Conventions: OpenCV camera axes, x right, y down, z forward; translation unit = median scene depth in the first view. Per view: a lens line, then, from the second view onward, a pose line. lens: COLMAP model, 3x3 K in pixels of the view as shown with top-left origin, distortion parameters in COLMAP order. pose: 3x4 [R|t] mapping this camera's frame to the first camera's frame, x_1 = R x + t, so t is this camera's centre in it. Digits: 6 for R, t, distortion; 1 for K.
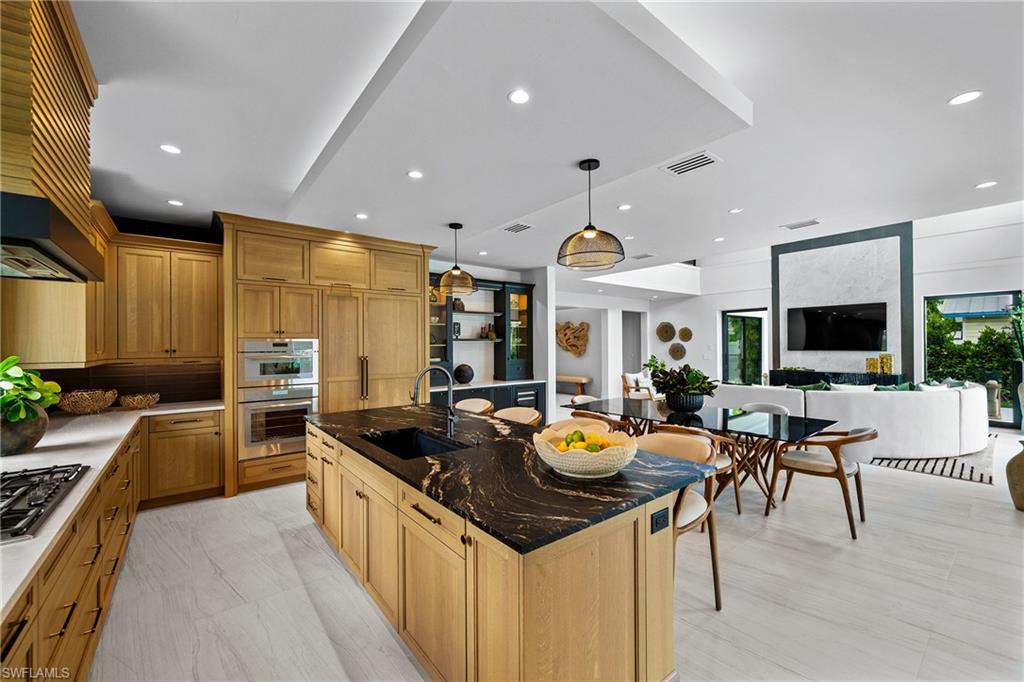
lens RADIAL K [[420.6, 0, 502.7], [0, 420.6, 345.4], [0, 0, 1]] dist [0.001122, 0.000349]
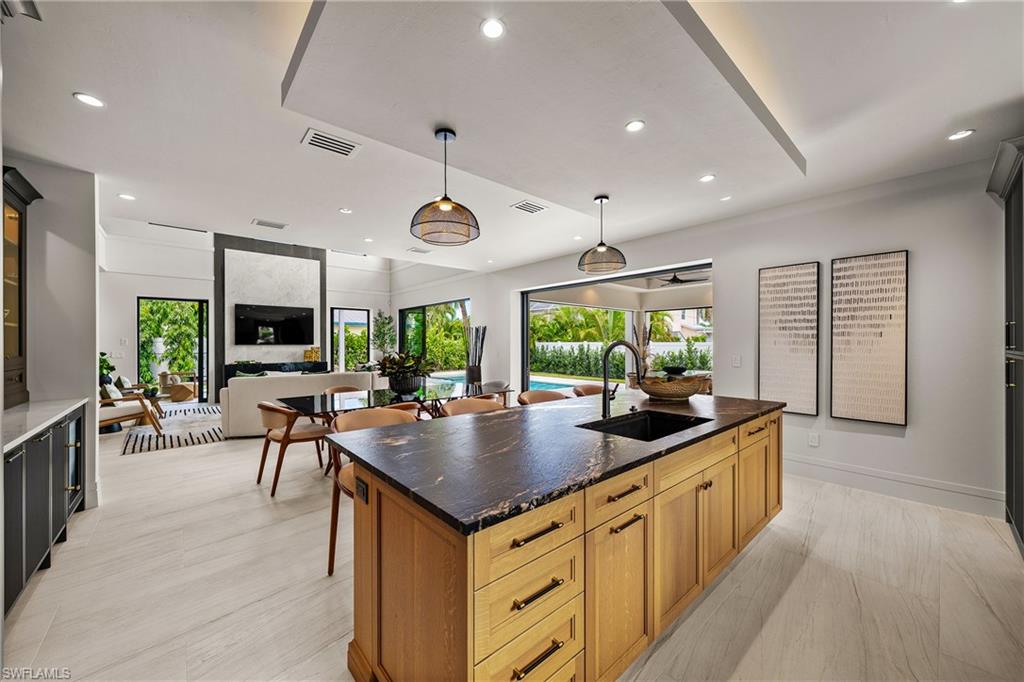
lens RADIAL K [[377.5, 0, 510.7], [0, 377.5, 345.5], [0, 0, 1]] dist [0.001648, 0.000177]
pose [[-0.040962, -0.001592, 0.999159, -0.291769], [0.000709, 0.999998, 0.001622, 0.013554], [-0.999160, 0.000775, -0.040961, 0.395078]]
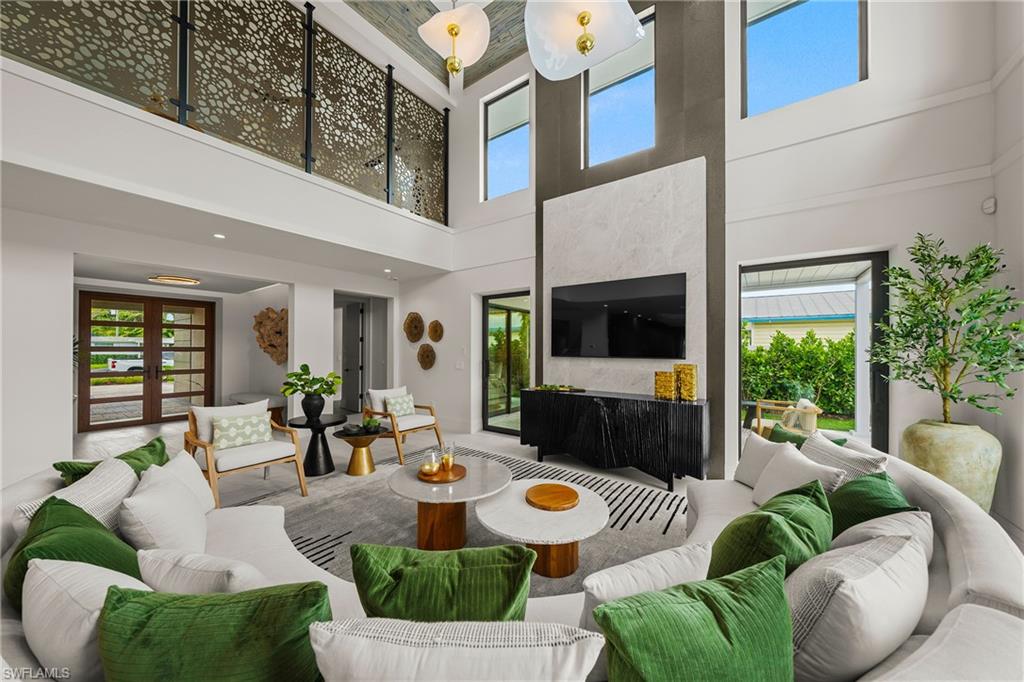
lens RADIAL K [[352.1, 0, 503.3], [0, 352.1, 349.7], [0, 0, 1]] dist [-0.001256, -0.000121]
pose [[0.966997, 0.010813, 0.254560, 0.517415], [-0.010981, 0.999939, -0.000761, 0.003635], [-0.254553, -0.002059, 0.967057, 0.564447]]
